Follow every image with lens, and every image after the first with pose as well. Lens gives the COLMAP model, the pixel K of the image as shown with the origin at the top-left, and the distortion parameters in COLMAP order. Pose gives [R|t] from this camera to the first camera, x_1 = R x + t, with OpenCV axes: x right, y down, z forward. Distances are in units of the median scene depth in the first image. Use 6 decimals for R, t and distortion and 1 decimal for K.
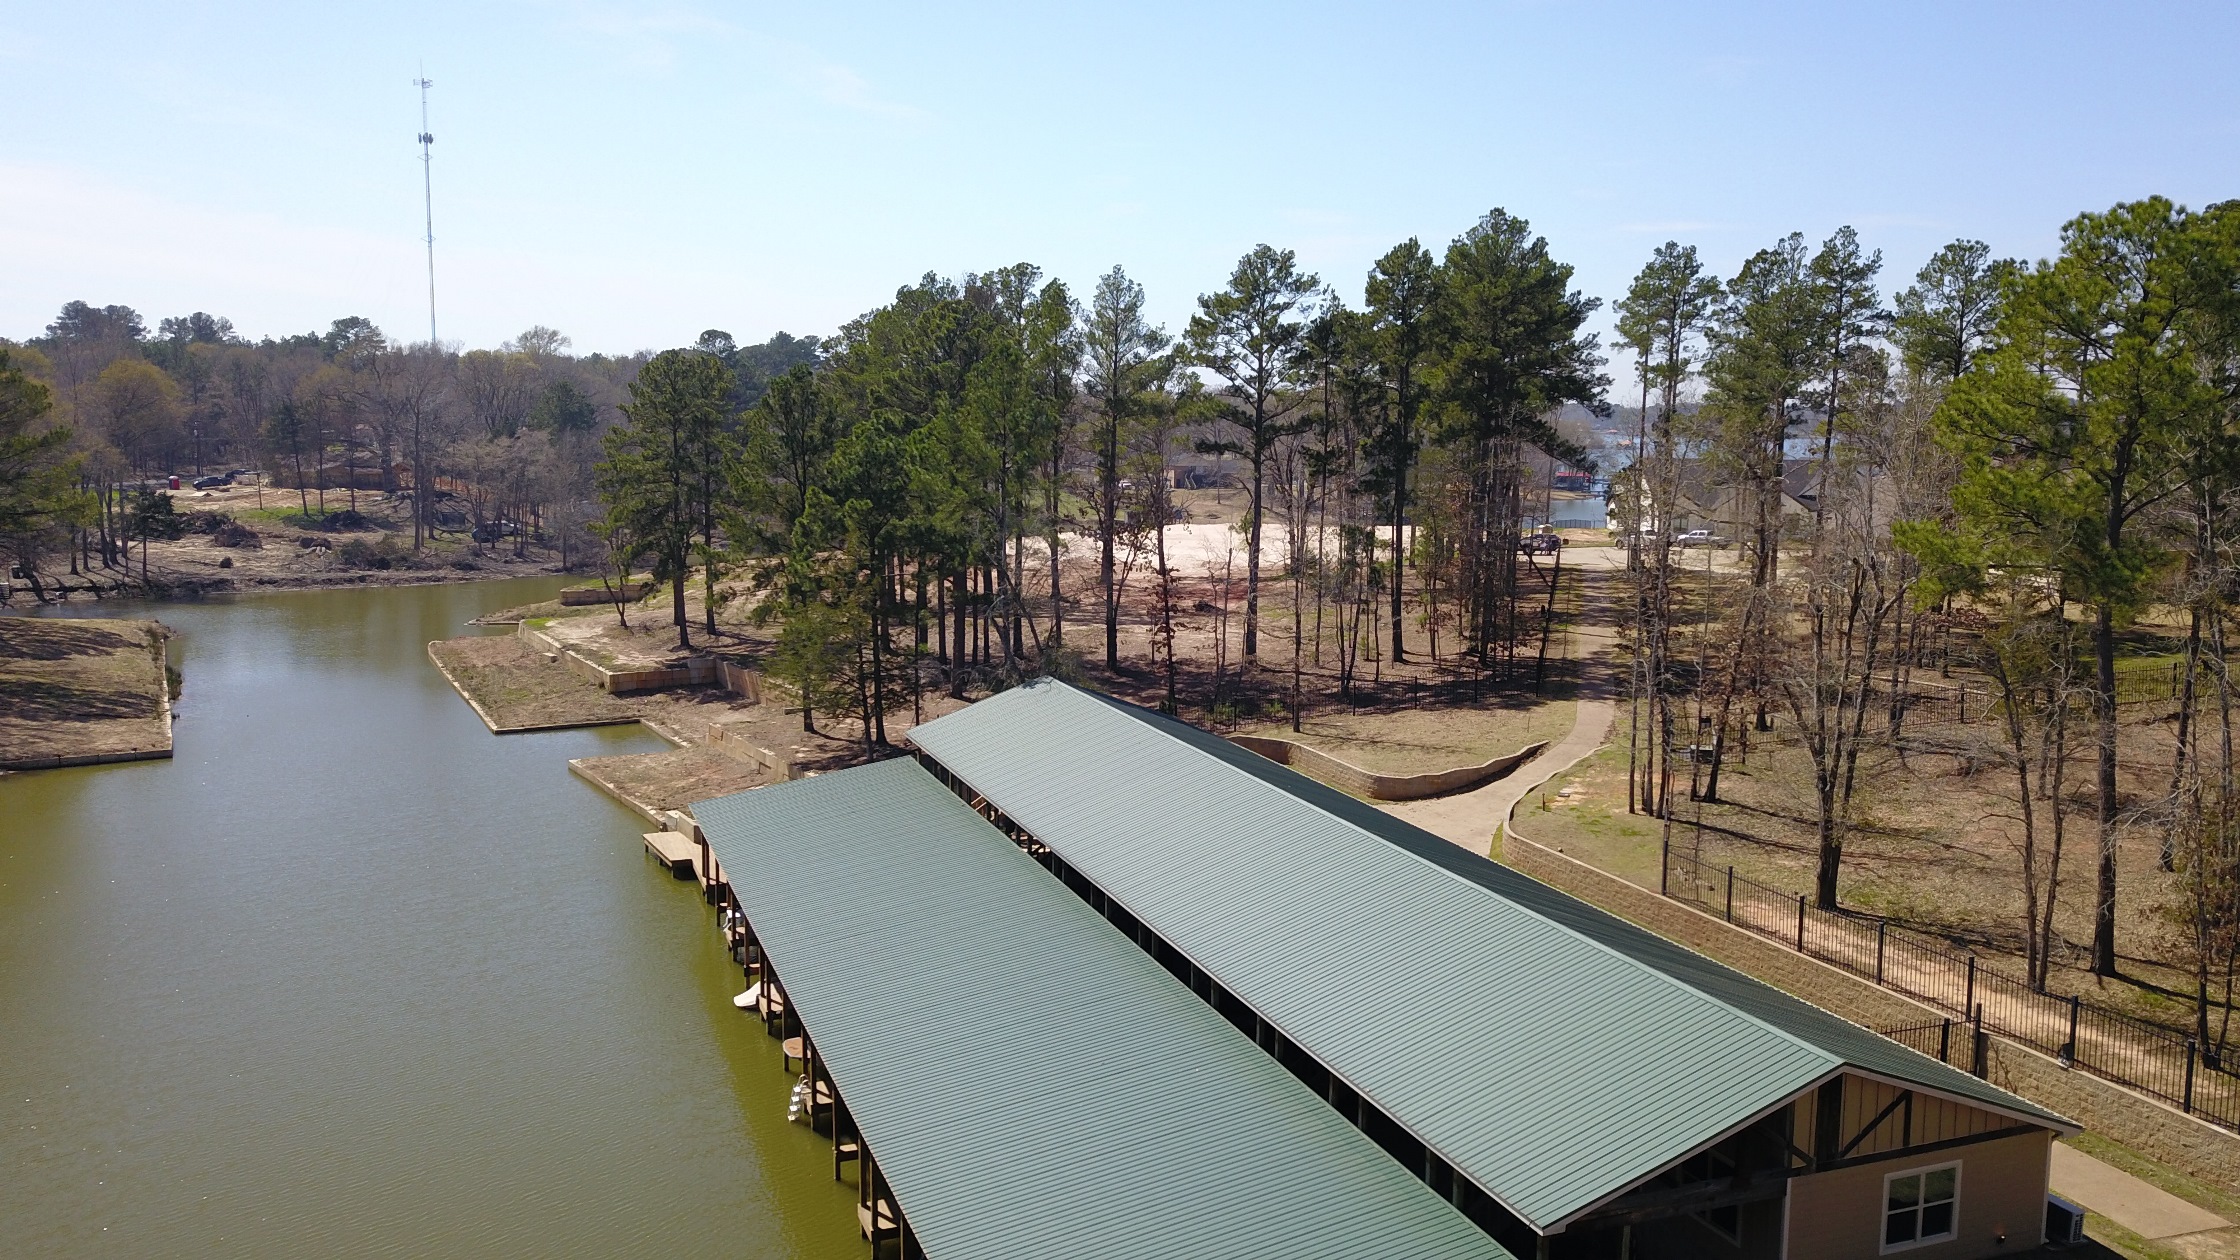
lens RADIAL K [[1706.7, 0, 1141.7], [0, 1706.7, 637.5], [0, 0, 1]] dist [0.016247, -0.013872]
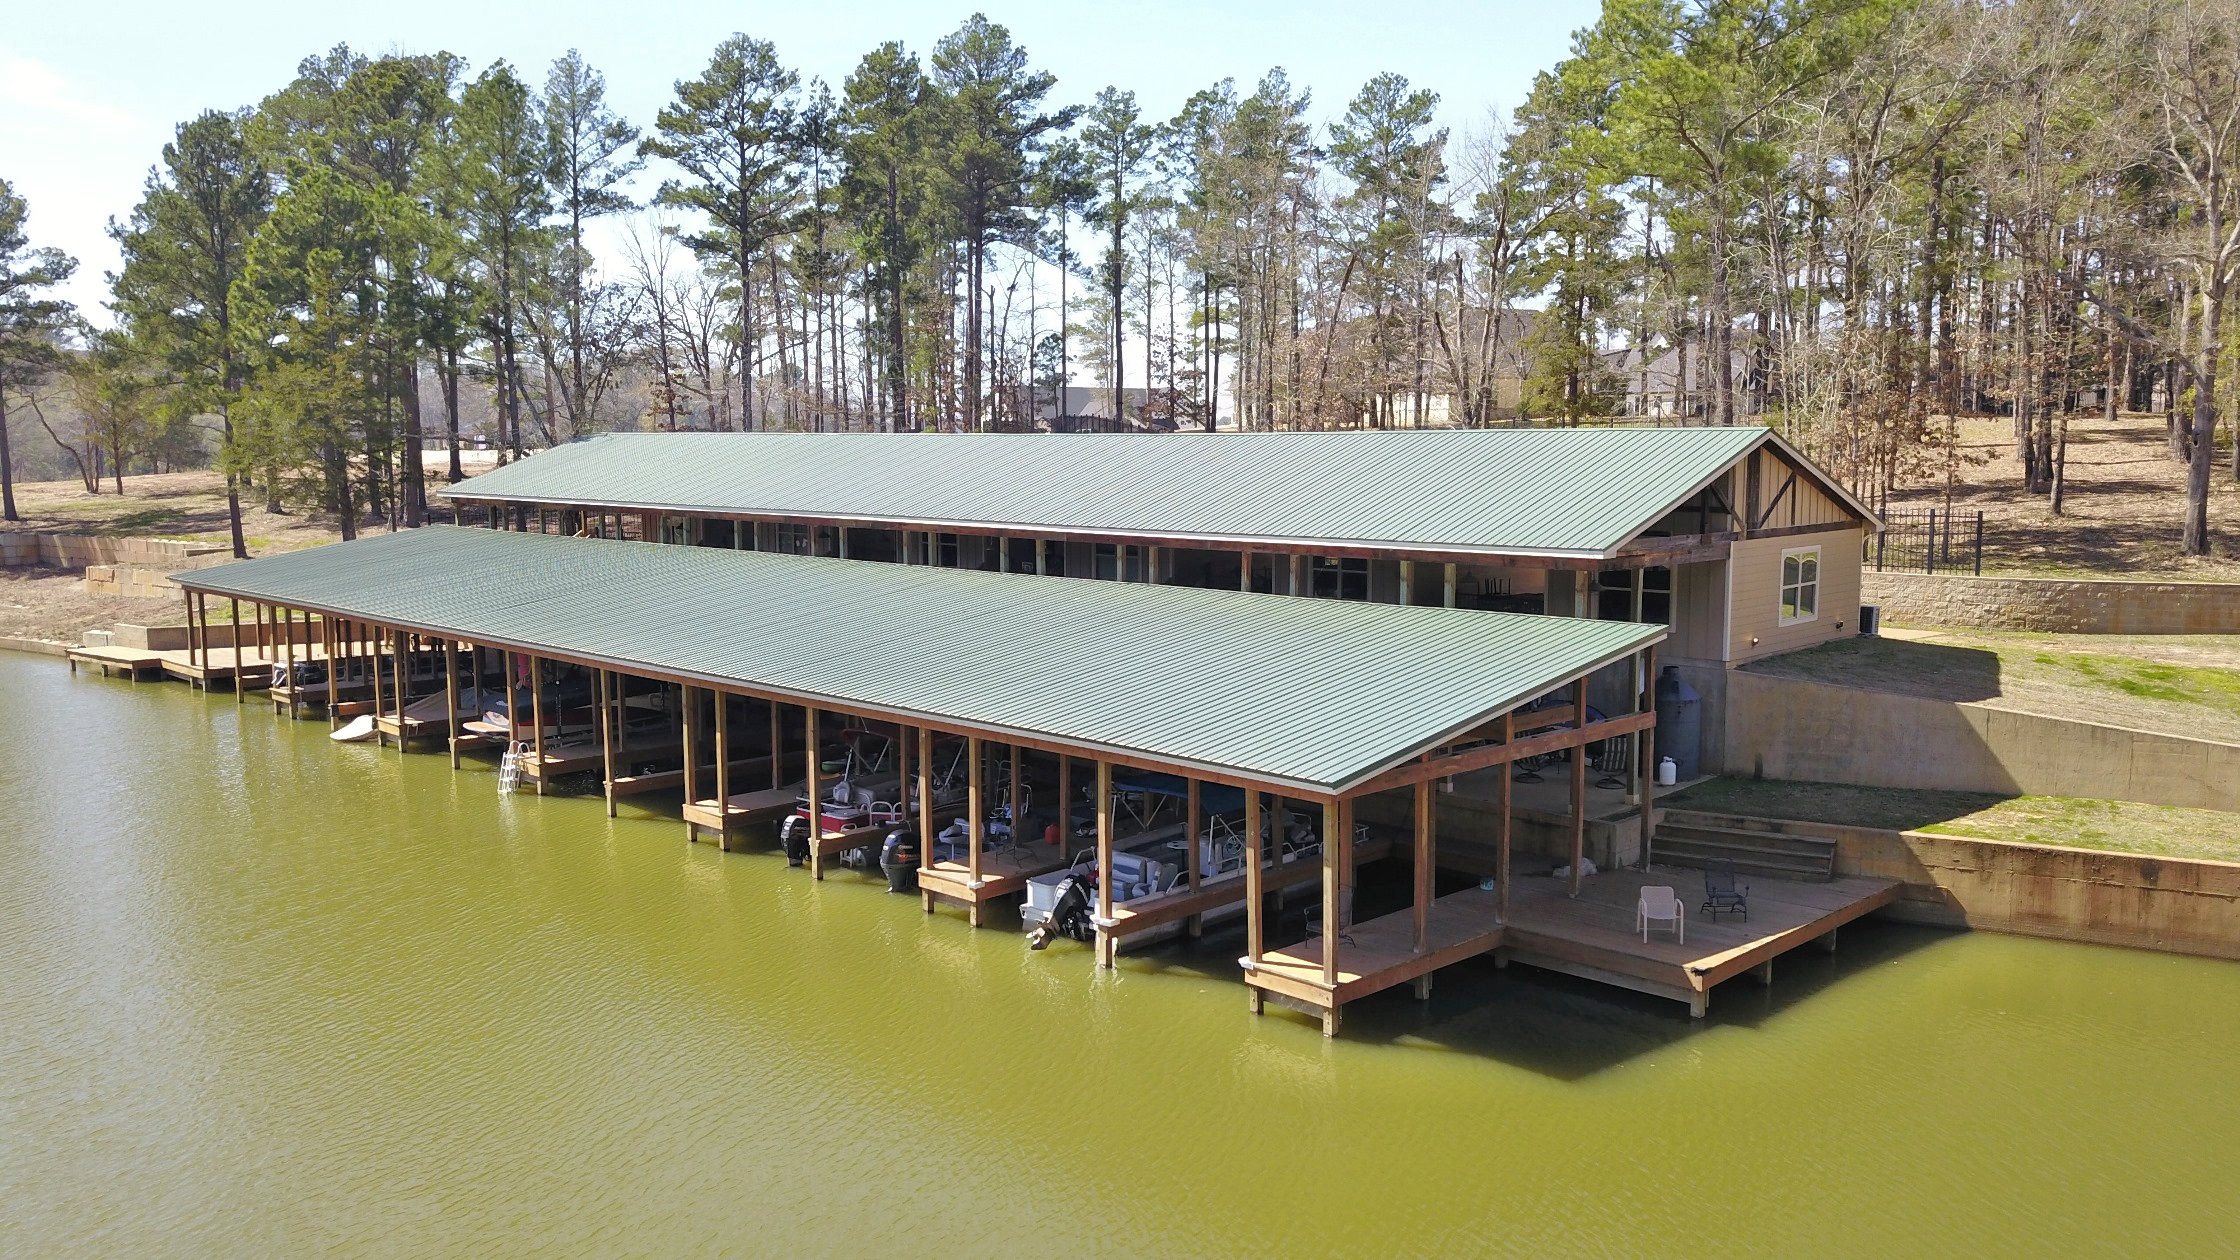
lens RADIAL K [[1706.7, 0, 1135.7], [0, 1706.7, 646.0], [0, 0, 1]] dist [0.016247, -0.013872]
pose [[0.912972, -0.057824, 0.403903, -0.281035], [0.058963, 0.998214, 0.009629, 0.240161], [-0.403739, 0.015024, 0.914751, 0.111562]]
